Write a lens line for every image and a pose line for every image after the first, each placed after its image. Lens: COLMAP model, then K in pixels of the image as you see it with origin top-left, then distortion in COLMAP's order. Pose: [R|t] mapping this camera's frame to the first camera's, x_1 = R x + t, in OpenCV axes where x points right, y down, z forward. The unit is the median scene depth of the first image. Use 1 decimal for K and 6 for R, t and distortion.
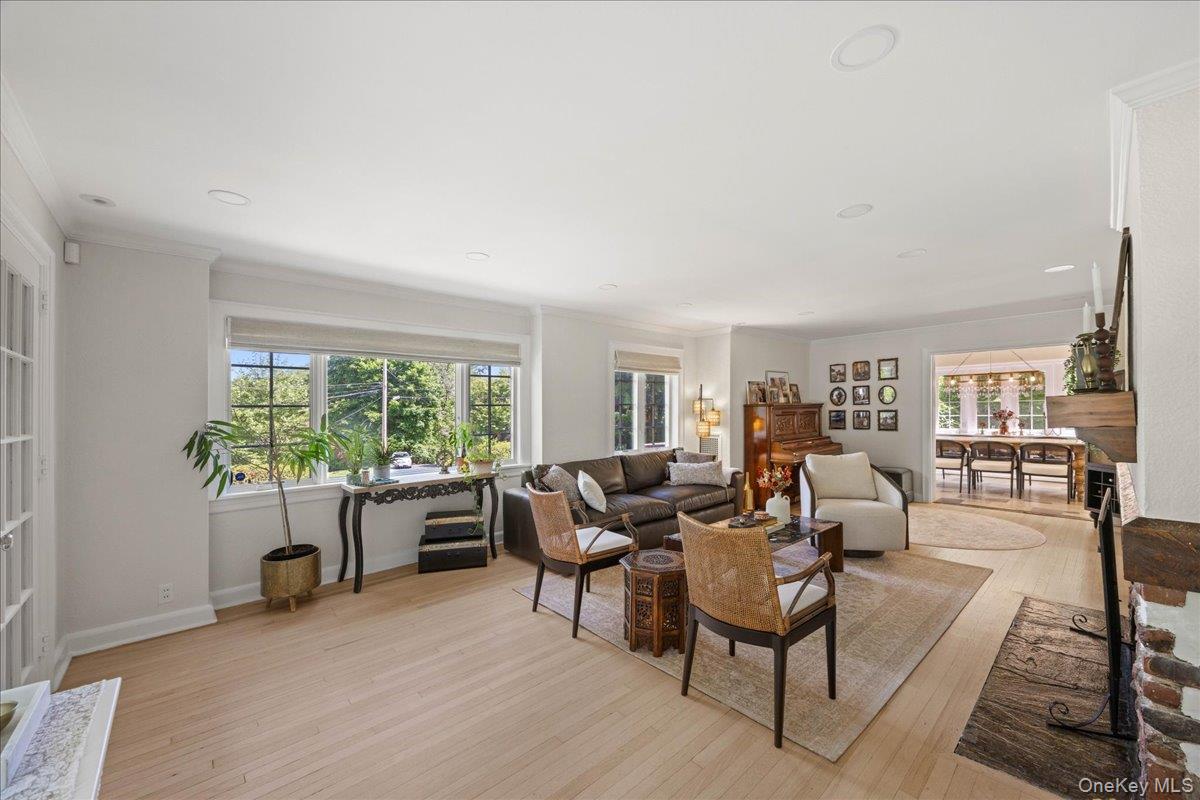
lens RADIAL K [[464.5, 0, 601.8], [0, 464.5, 409.2], [0, 0, 1]] dist [-0.000010, -0.000078]
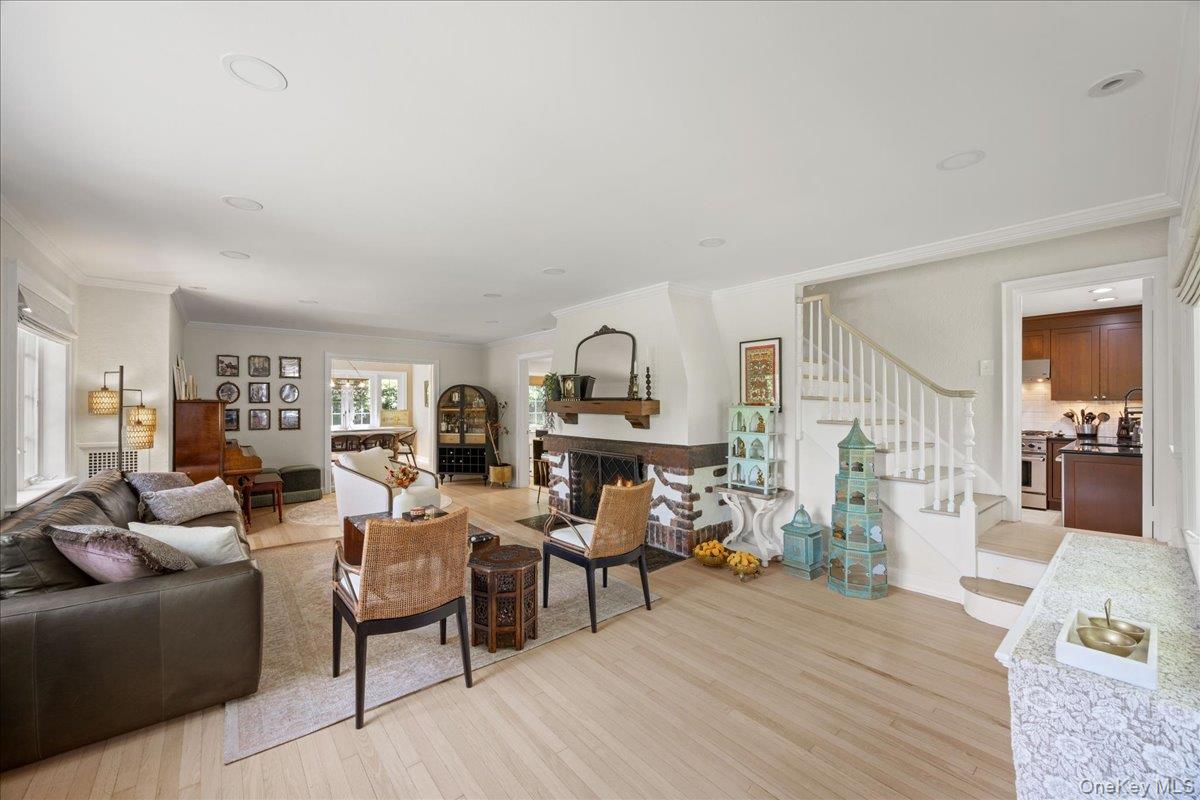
lens RADIAL K [[469.6, 0, 592.1], [0, 469.6, 407.0], [0, 0, 1]] dist [0.014966, -0.000102]
pose [[0.049955, 0.007533, 0.998723, -0.343664], [-0.000845, 0.999972, -0.007500, 0.004730], [-0.998751, -0.000469, 0.049960, 0.294982]]
